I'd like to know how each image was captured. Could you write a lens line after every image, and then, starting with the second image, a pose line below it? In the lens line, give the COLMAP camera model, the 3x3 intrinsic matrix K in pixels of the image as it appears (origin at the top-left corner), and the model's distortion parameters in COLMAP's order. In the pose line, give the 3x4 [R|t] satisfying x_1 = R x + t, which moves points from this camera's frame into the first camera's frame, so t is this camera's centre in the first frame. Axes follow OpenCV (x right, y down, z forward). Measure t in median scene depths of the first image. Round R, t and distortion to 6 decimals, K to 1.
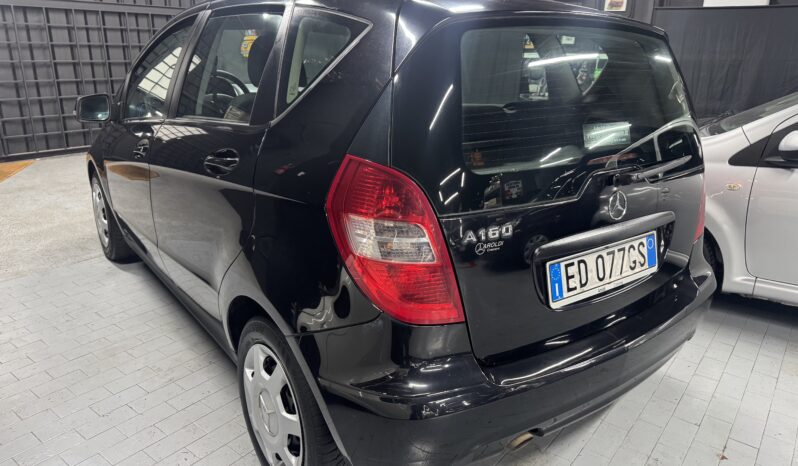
lens RADIAL K [[558.7, 0, 438.5], [0, 558.7, 232.4], [0, 0, 1]] dist [0.037090, -0.049541]
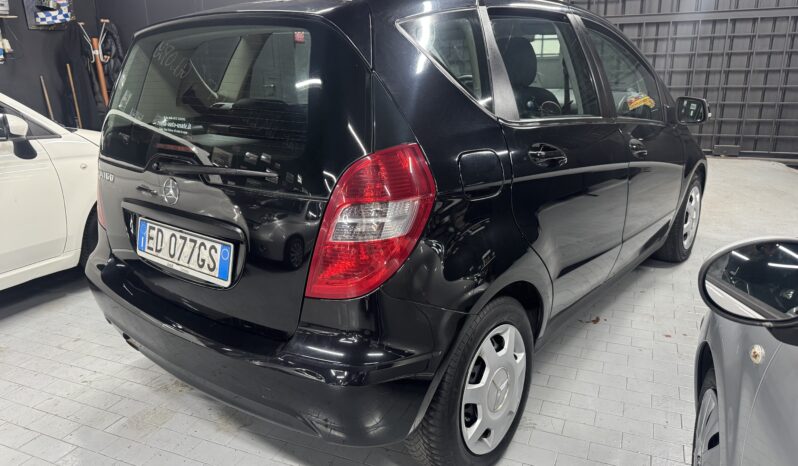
lens RADIAL K [[558.7, 0, 438.5], [0, 558.7, 232.4], [0, 0, 1]] dist [0.037090, -0.049541]
pose [[0.247526, 0.249175, -0.936292, 1.018176], [-0.261886, 0.947600, 0.182950, -0.211904], [0.932816, 0.199917, 0.299811, 0.806135]]
